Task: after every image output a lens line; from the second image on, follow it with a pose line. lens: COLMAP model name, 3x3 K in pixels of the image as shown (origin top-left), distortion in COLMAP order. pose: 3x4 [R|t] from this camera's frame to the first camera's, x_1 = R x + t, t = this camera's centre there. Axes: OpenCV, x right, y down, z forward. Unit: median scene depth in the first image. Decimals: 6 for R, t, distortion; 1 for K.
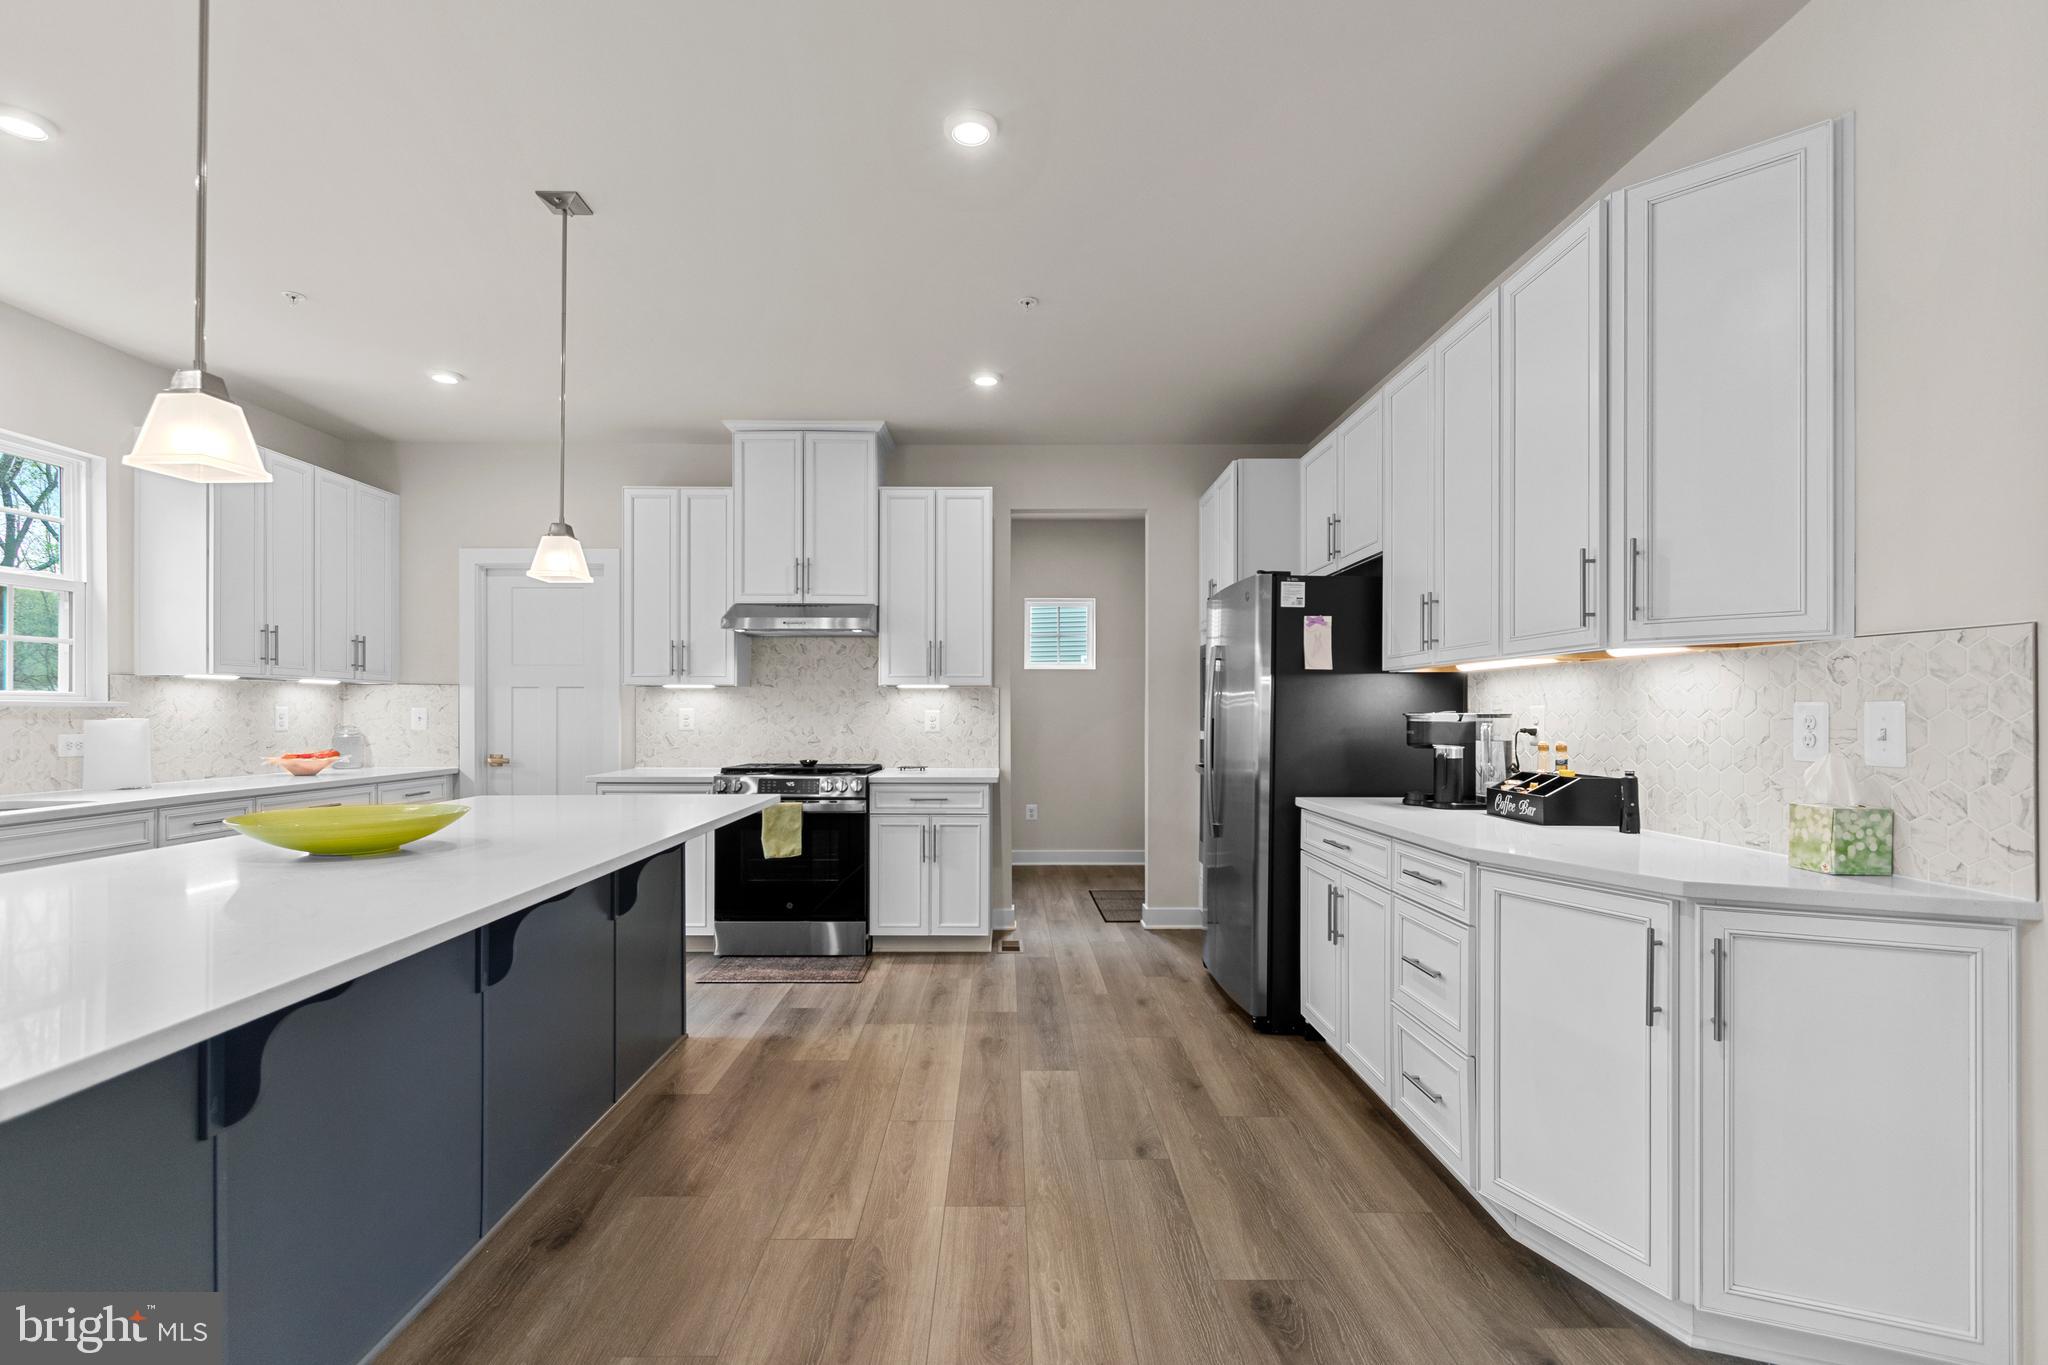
lens RADIAL K [[952.9, 0, 1011.1], [0, 952.9, 706.7], [0, 0, 1]] dist [0.004253, 0.000043]
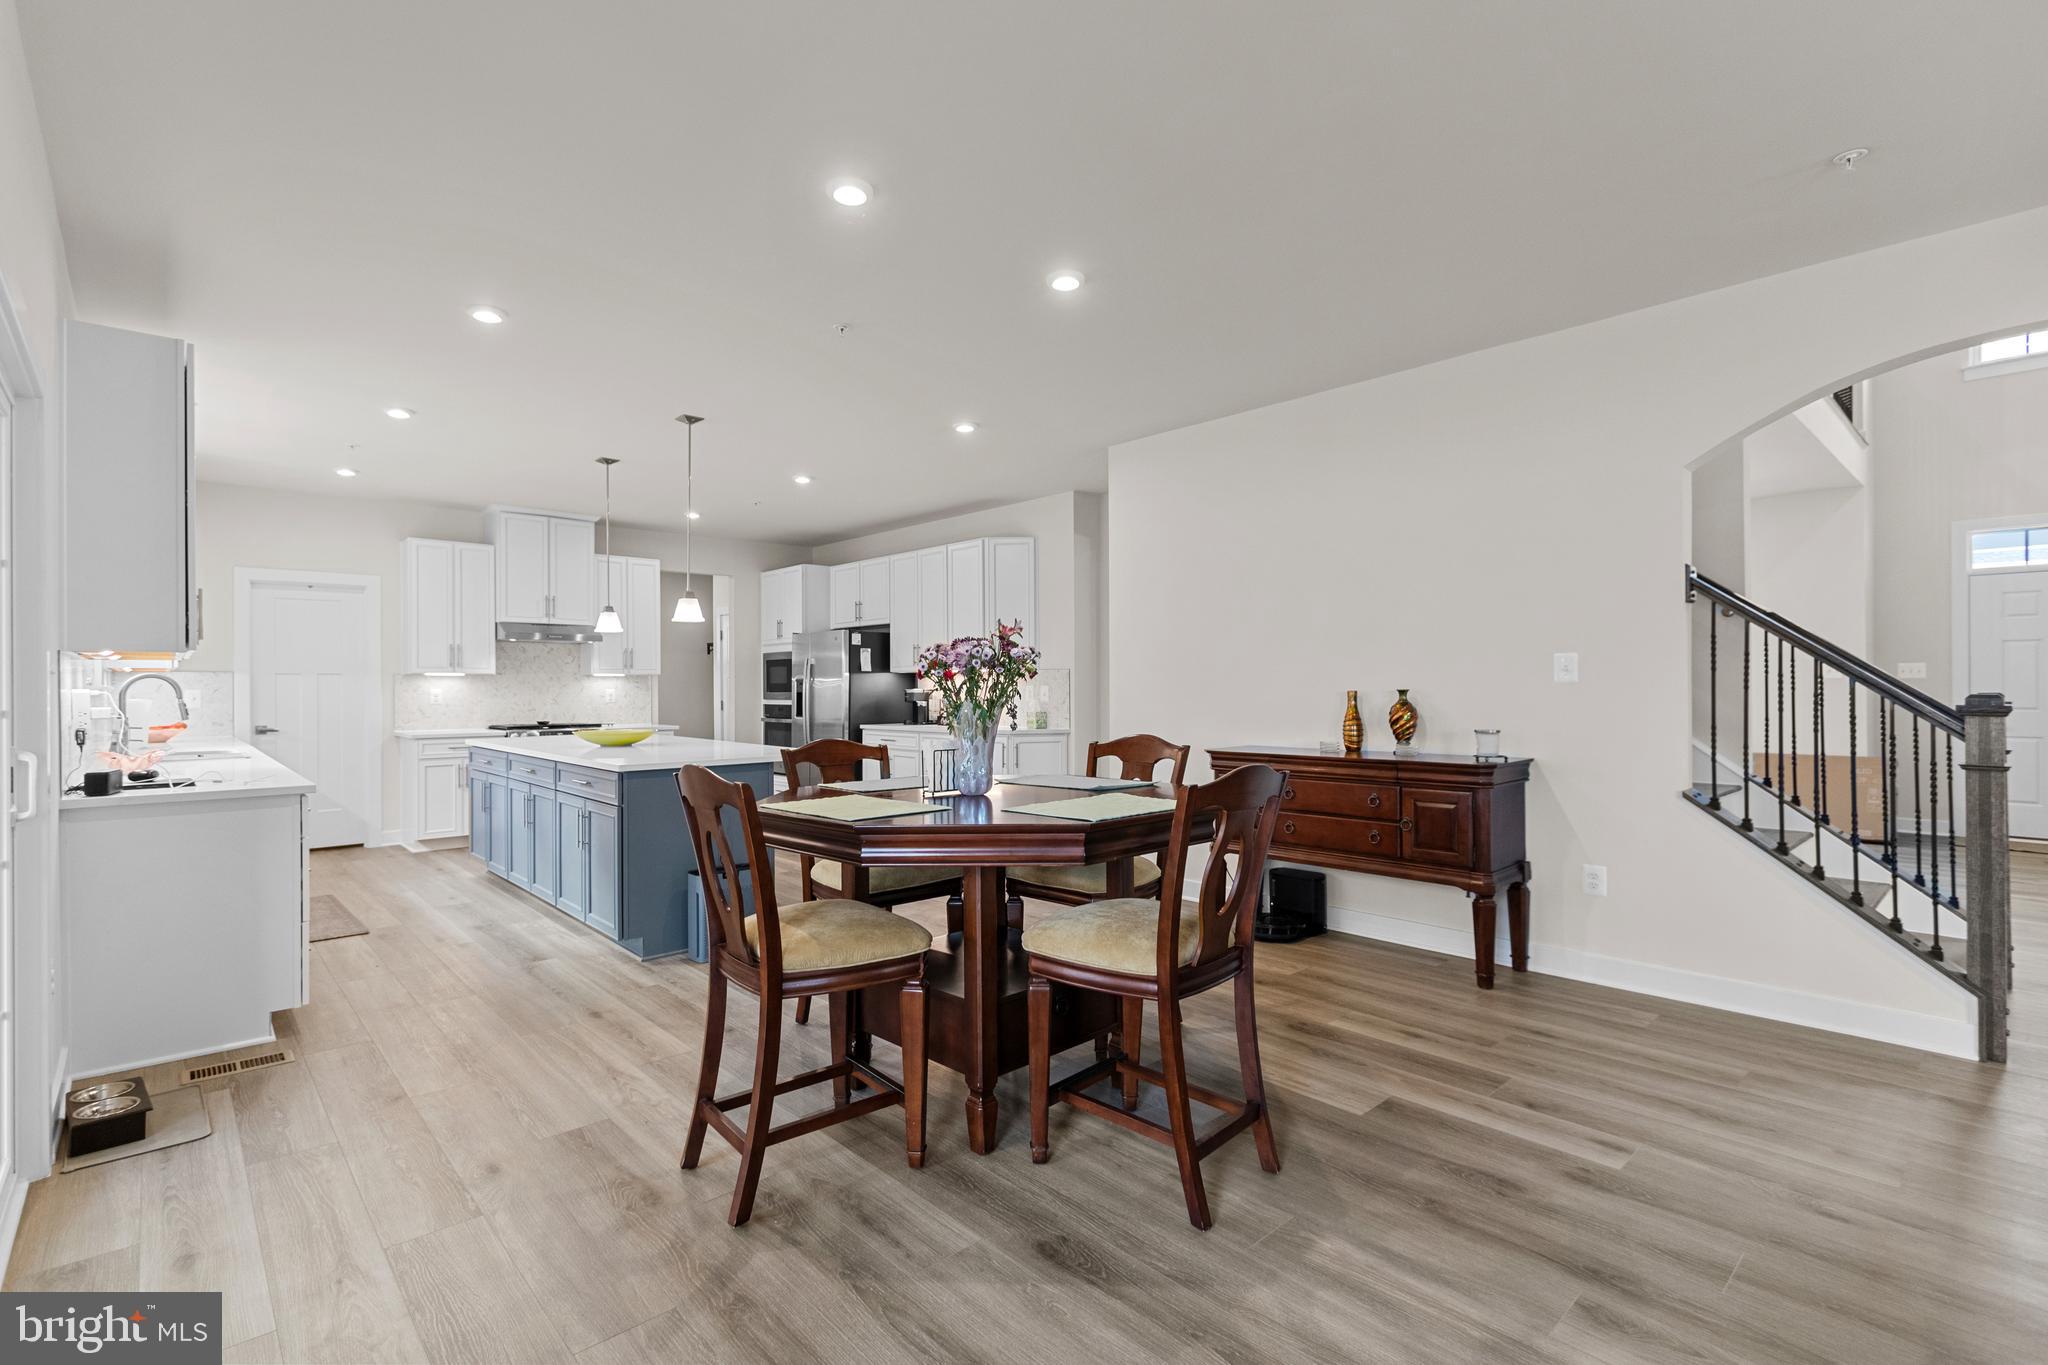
lens RADIAL K [[937.0, 0, 1008.2], [0, 937.0, 681.2], [0, 0, 1]] dist [0.005612, -0.000628]
pose [[0.743719, -0.001783, 0.668490, -0.796545], [0.002301, 0.999997, 0.000107, -0.010611], [-0.668489, 0.001459, 0.743721, -0.793788]]
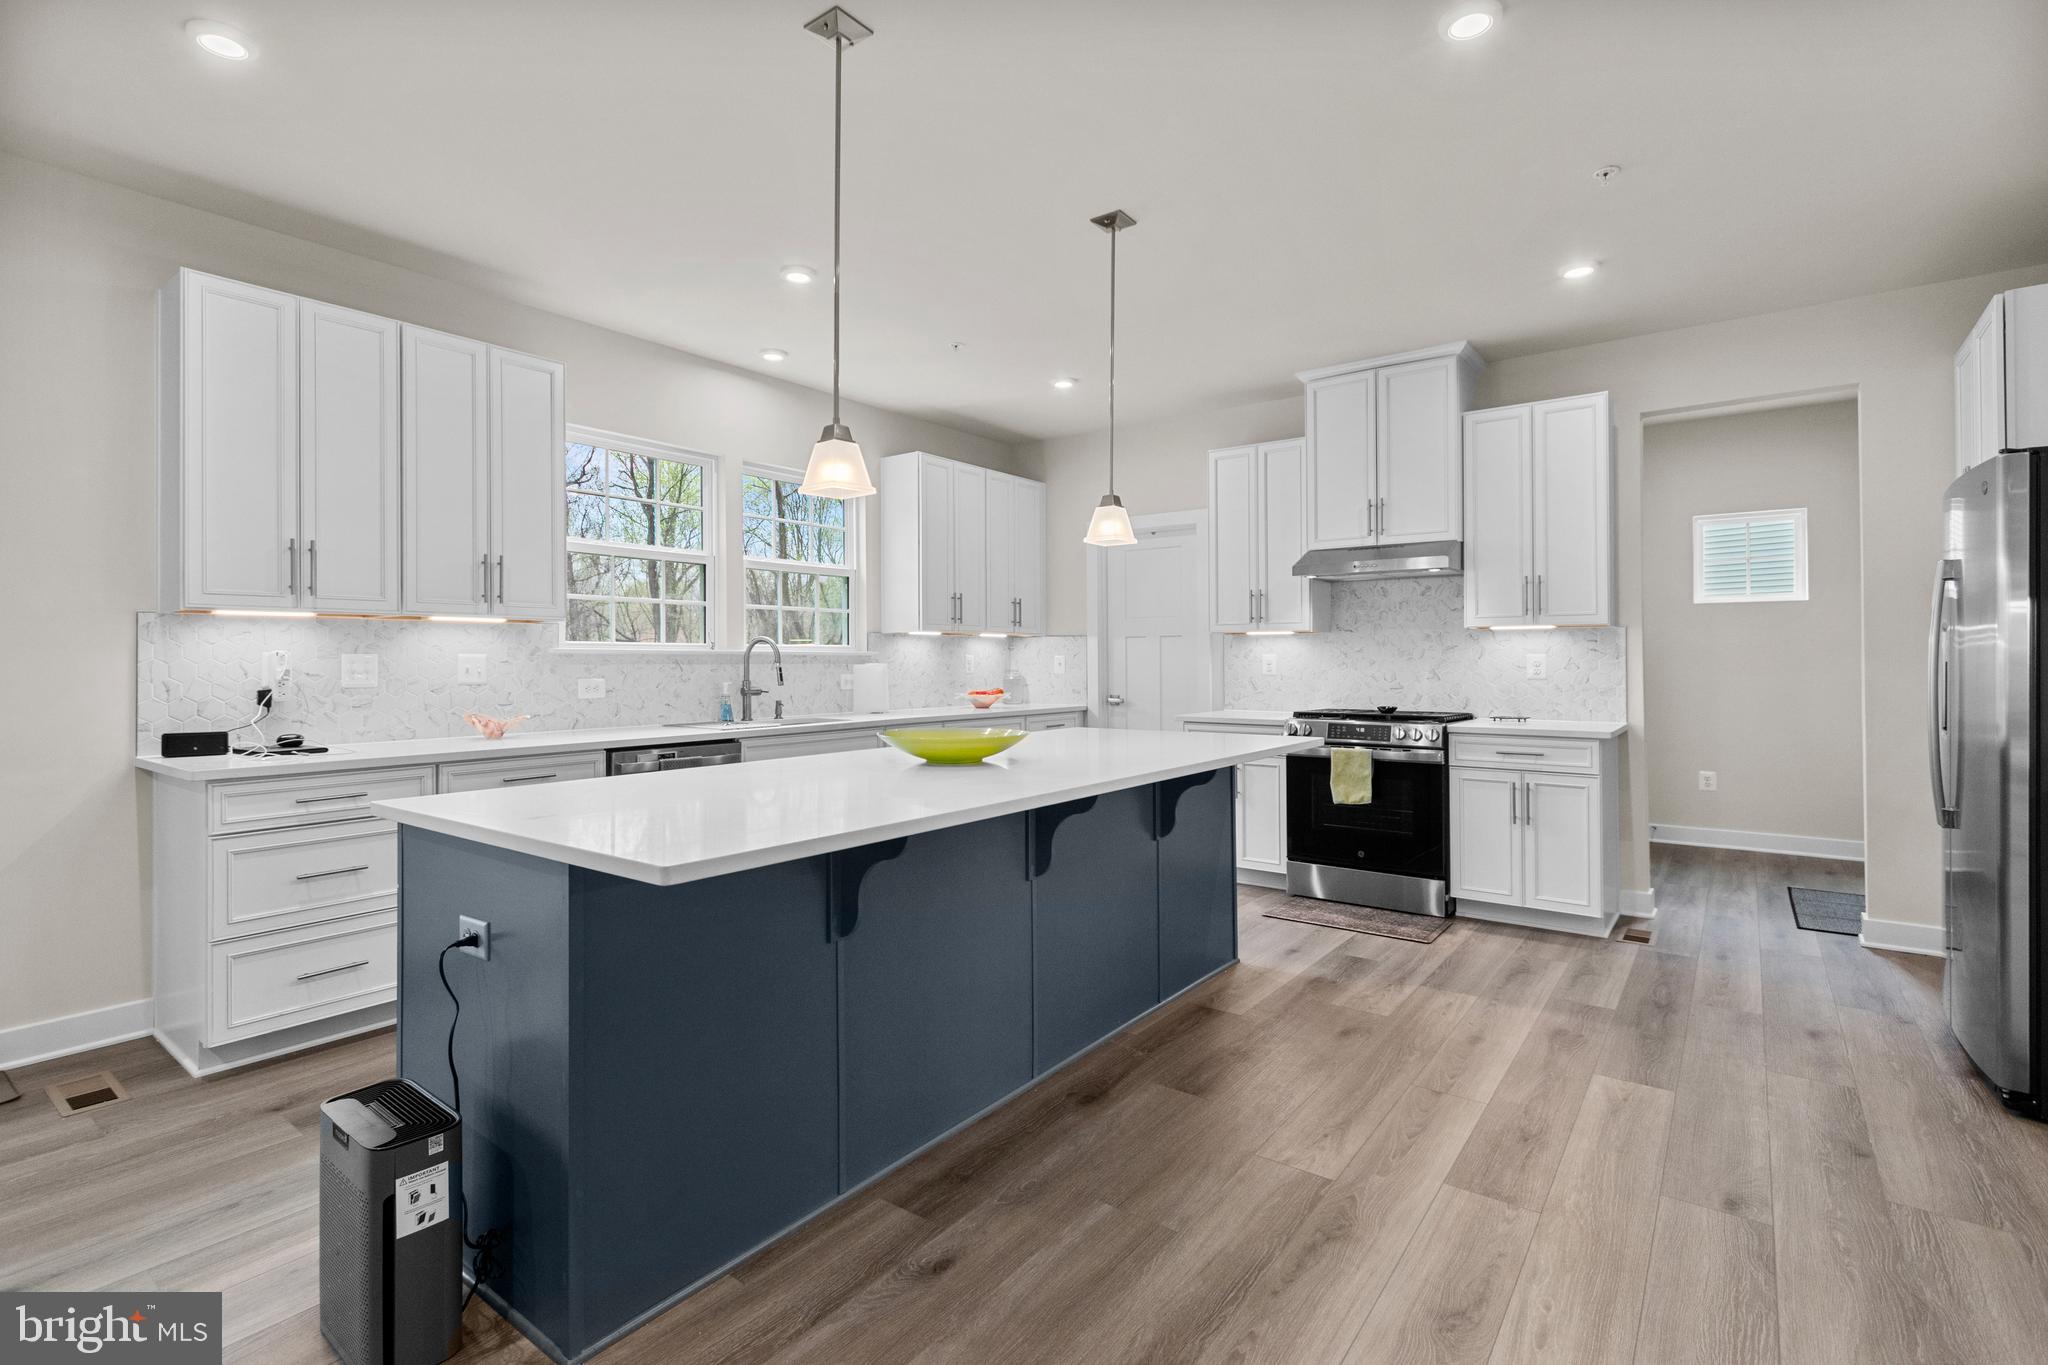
lens RADIAL K [[954.7, 0, 1008.6], [0, 954.7, 649.1], [0, 0, 1]] dist [0.011624, -0.006204]
pose [[0.788731, -0.010725, -0.614645, 0.095402], [0.007186, 0.999940, -0.008227, 0.003218], [0.614696, 0.002072, 0.788761, -0.001473]]
